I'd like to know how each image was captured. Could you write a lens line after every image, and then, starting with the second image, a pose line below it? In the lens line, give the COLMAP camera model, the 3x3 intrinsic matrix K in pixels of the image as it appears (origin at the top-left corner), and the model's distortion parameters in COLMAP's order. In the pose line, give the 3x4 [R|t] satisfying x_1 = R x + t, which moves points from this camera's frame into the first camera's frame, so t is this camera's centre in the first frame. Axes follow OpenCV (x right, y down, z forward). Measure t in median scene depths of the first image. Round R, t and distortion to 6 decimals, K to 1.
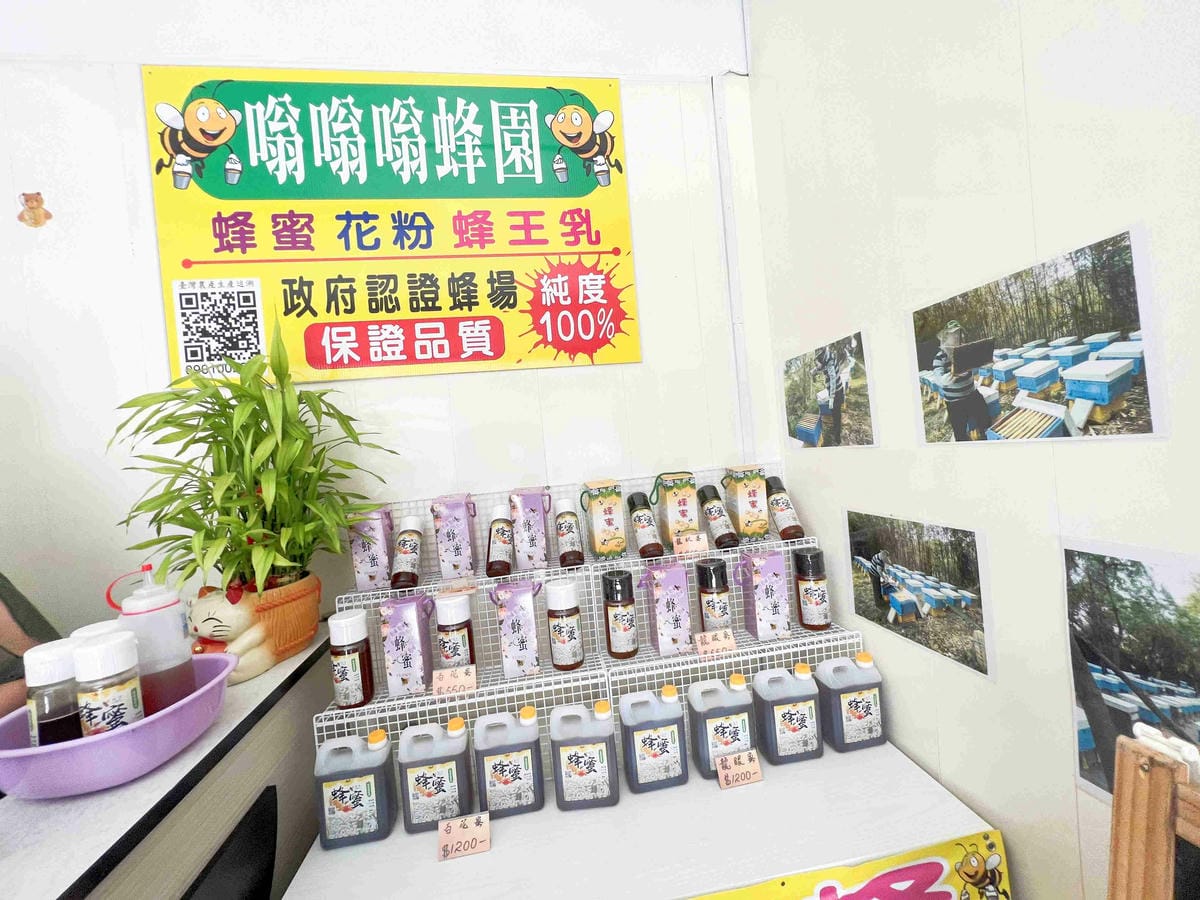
lens RADIAL K [[475.7, 0, 605.9], [0, 475.7, 477.1], [0, 0, 1]] dist [0.012086, 0.000095]
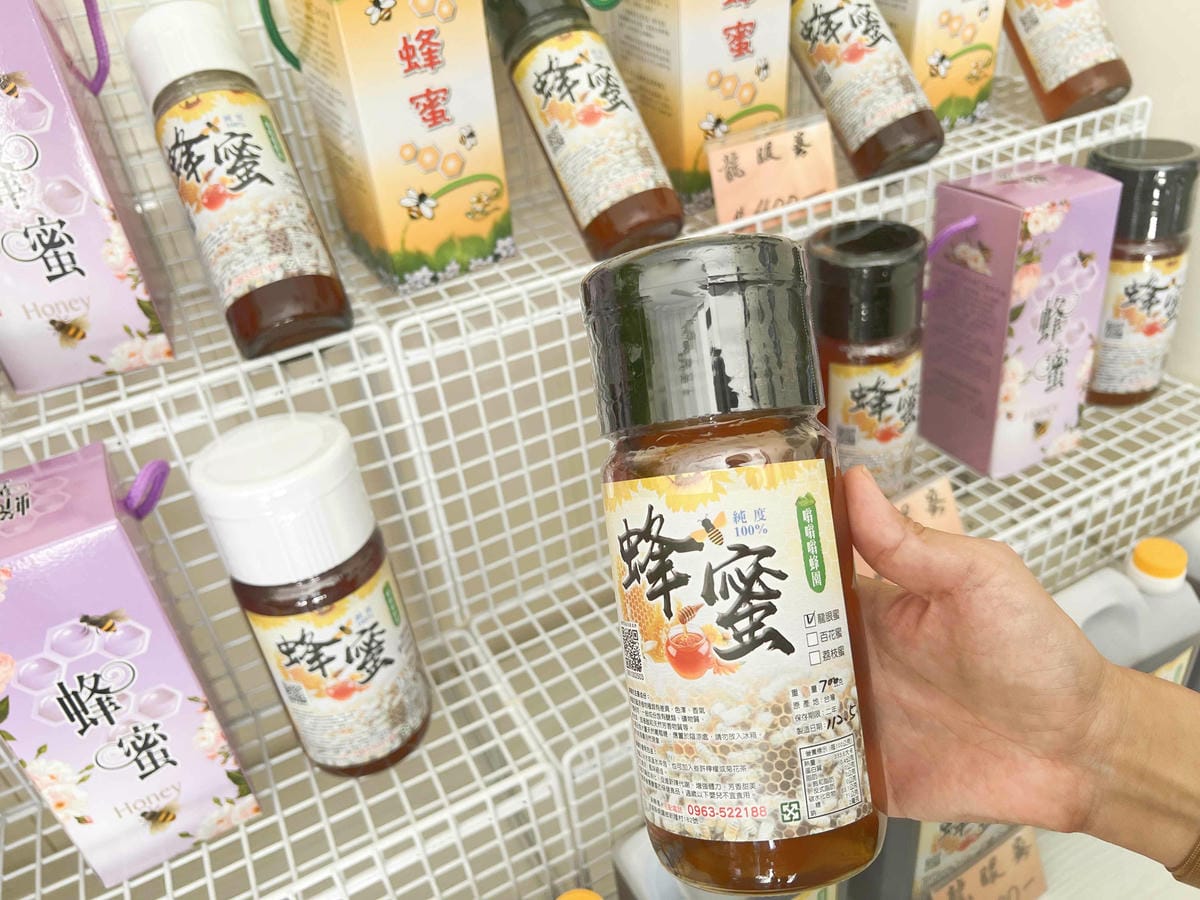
lens RADIAL K [[905.2, 0, 604.7], [0, 905.2, 448.5], [0, 0, 1]] dist [-0.007951, -0.003421]
pose [[0.943314, -0.191933, 0.270778, -0.057882], [0.048413, 0.886681, 0.459839, 0.048566], [-0.328352, -0.420664, 0.845711, 0.578722]]
